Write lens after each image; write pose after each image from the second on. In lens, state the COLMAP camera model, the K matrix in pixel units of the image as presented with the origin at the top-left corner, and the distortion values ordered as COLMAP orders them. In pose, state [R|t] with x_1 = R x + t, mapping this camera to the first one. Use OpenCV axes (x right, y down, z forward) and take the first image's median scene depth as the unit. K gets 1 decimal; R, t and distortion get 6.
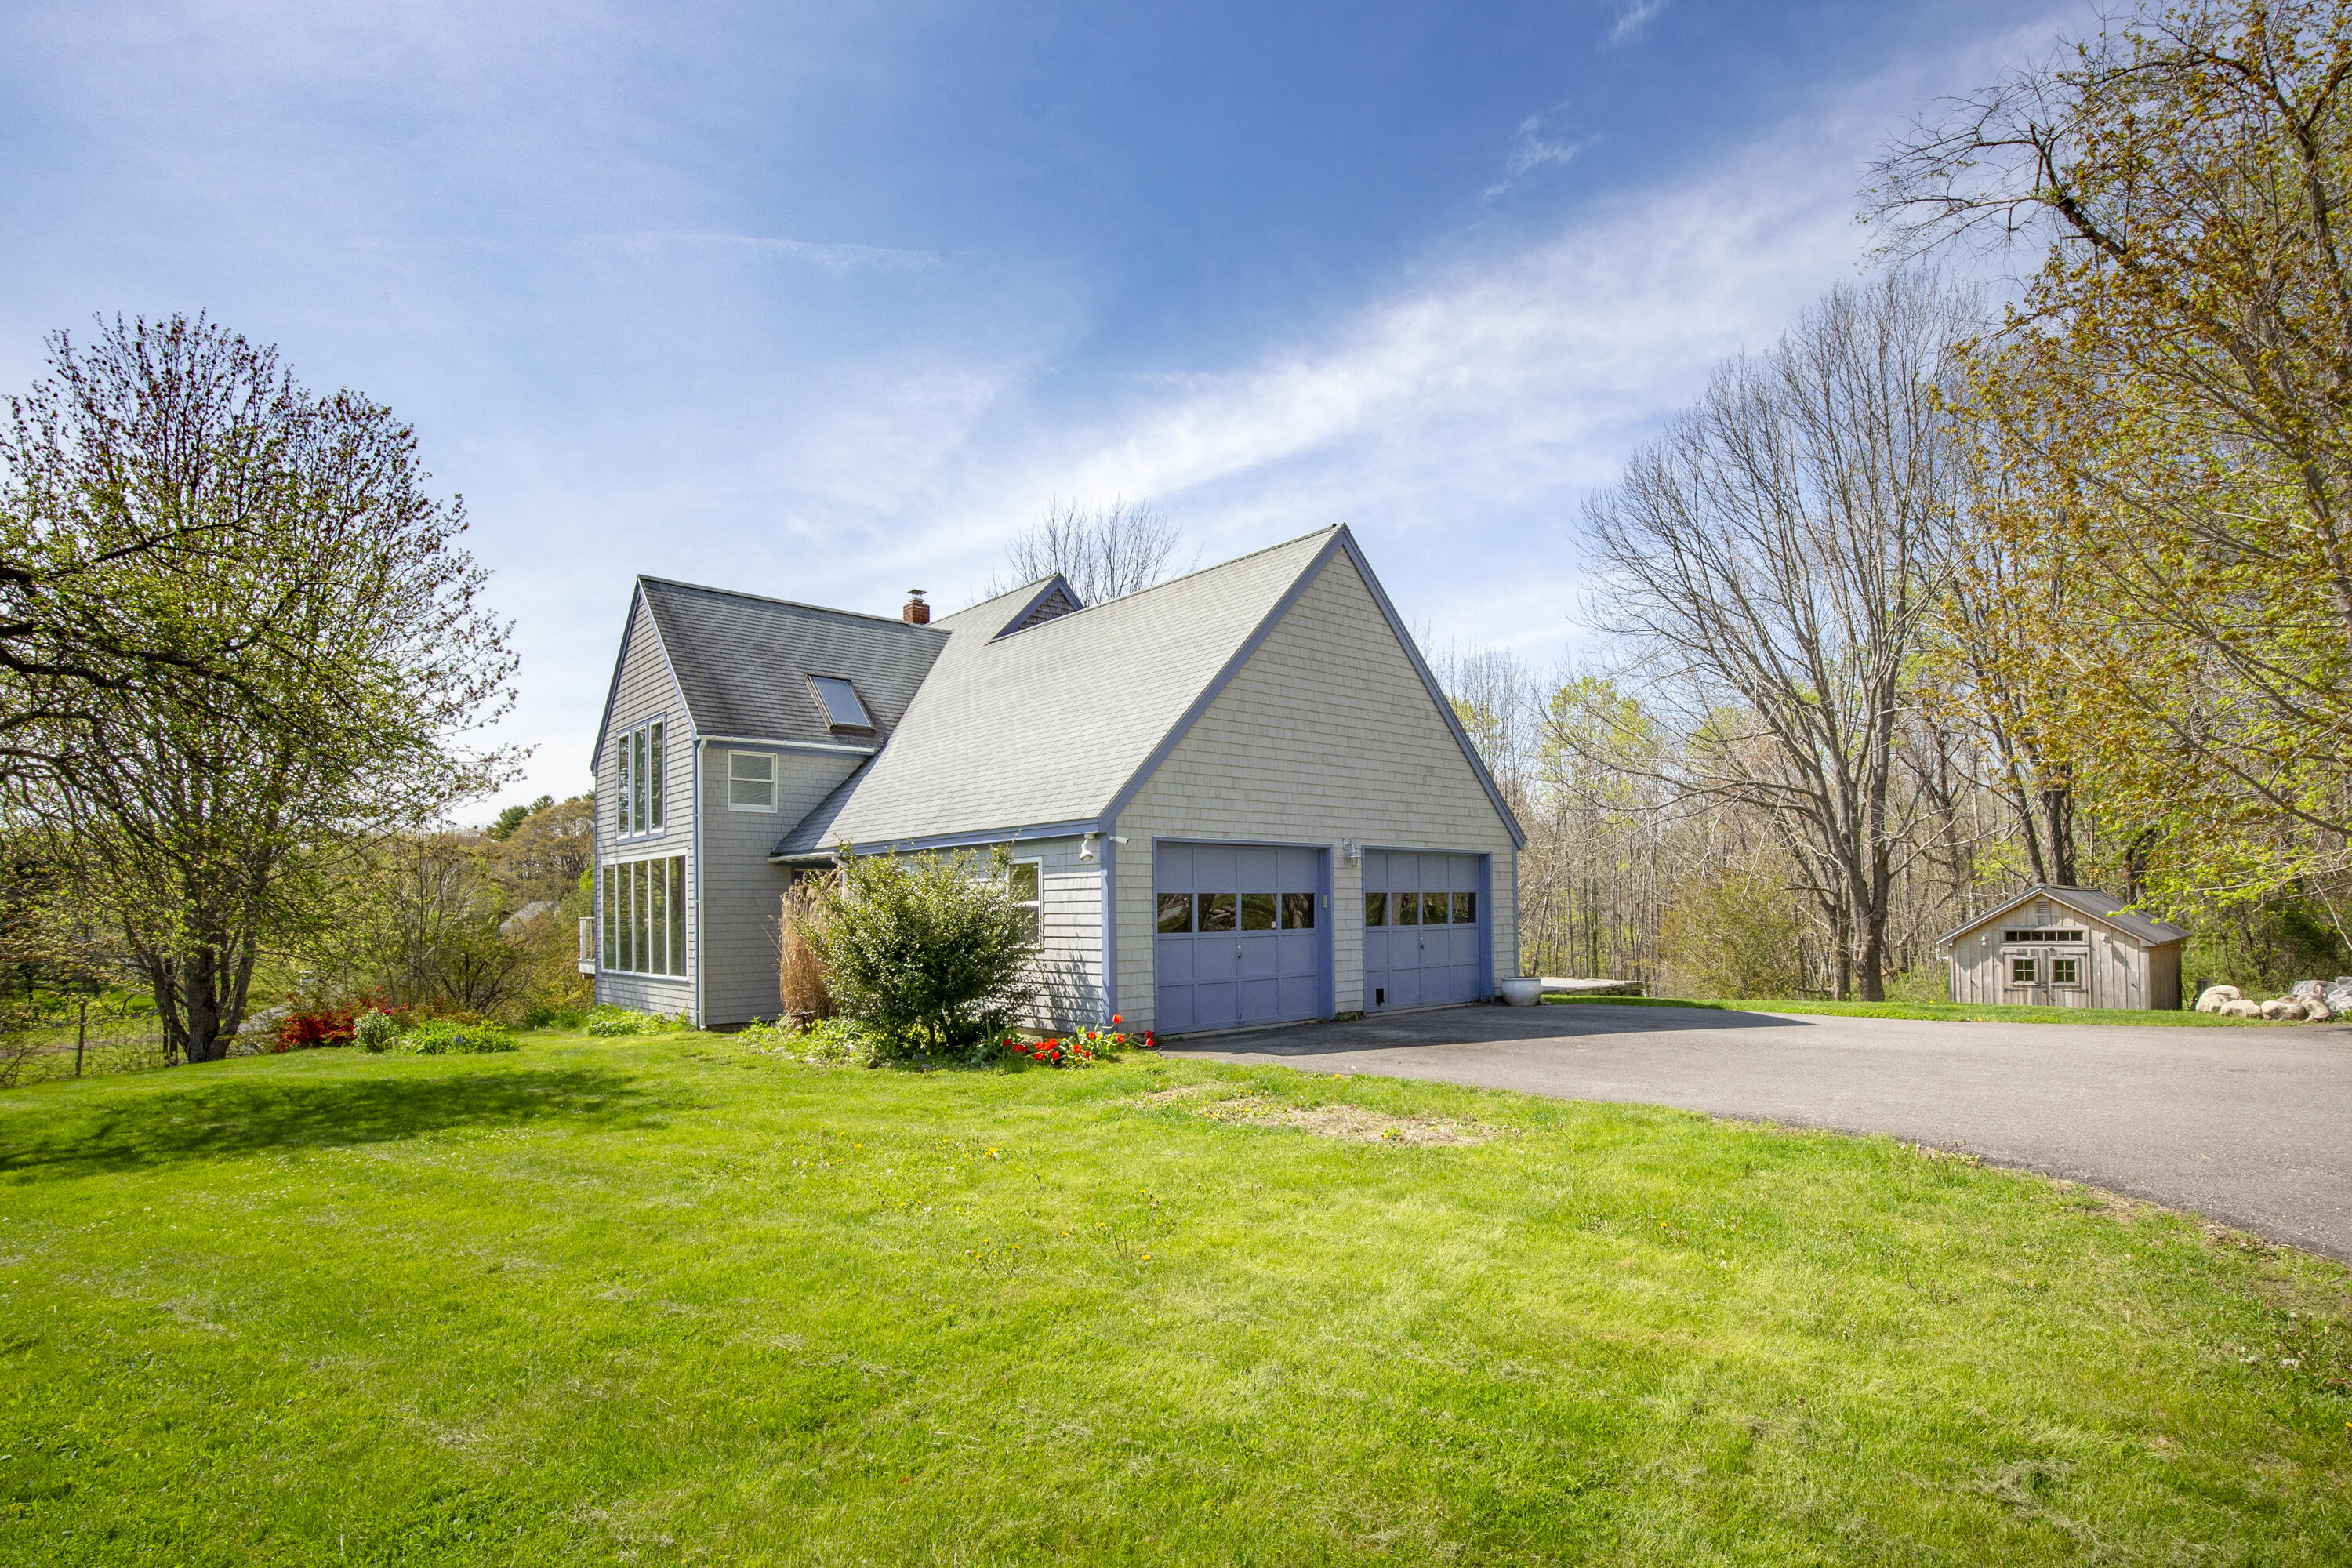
lens RADIAL K [[1106.0, 0, 1178.1], [0, 1106.0, 891.4], [0, 0, 1]] dist [-0.023049, 0.000517]
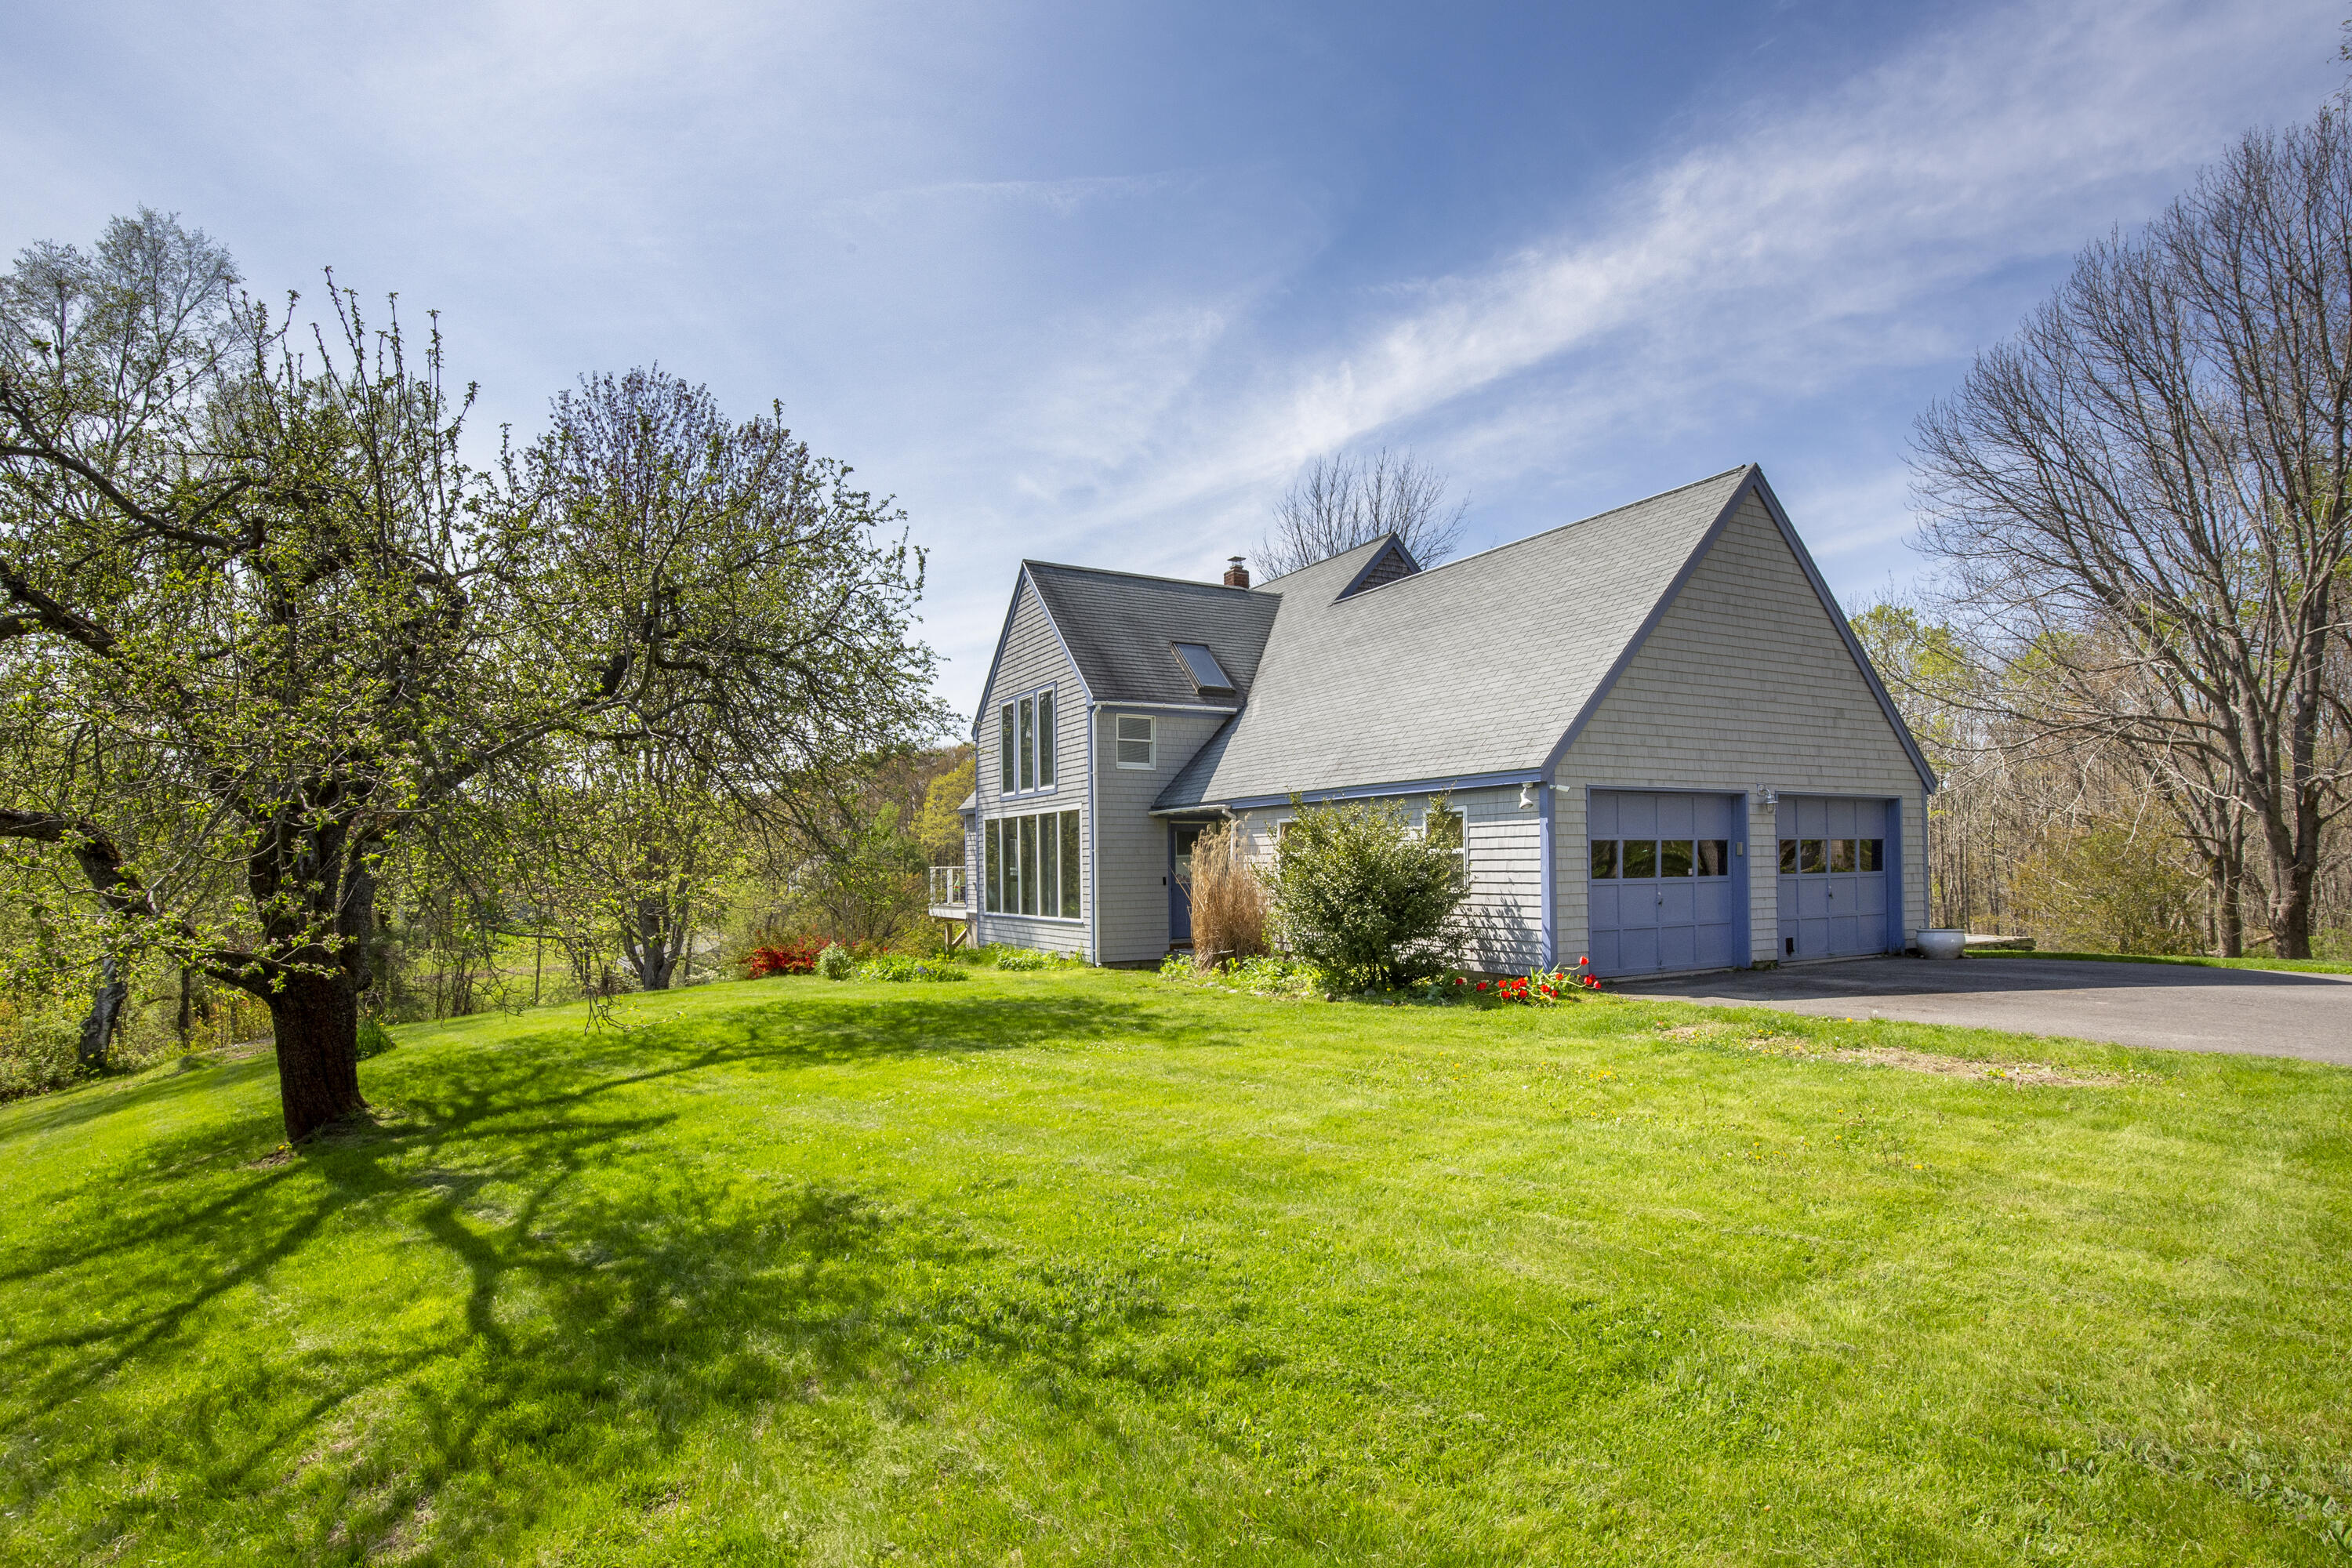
lens RADIAL K [[1080.7, 0, 1172.9], [0, 1080.7, 849.8], [0, 0, 1]] dist [-0.031847, 0.006592]
pose [[0.971433, -0.002790, -0.237298, -0.126456], [0.004177, 0.999977, 0.005340, 0.002990], [0.237278, -0.006179, 0.971422, -0.047989]]
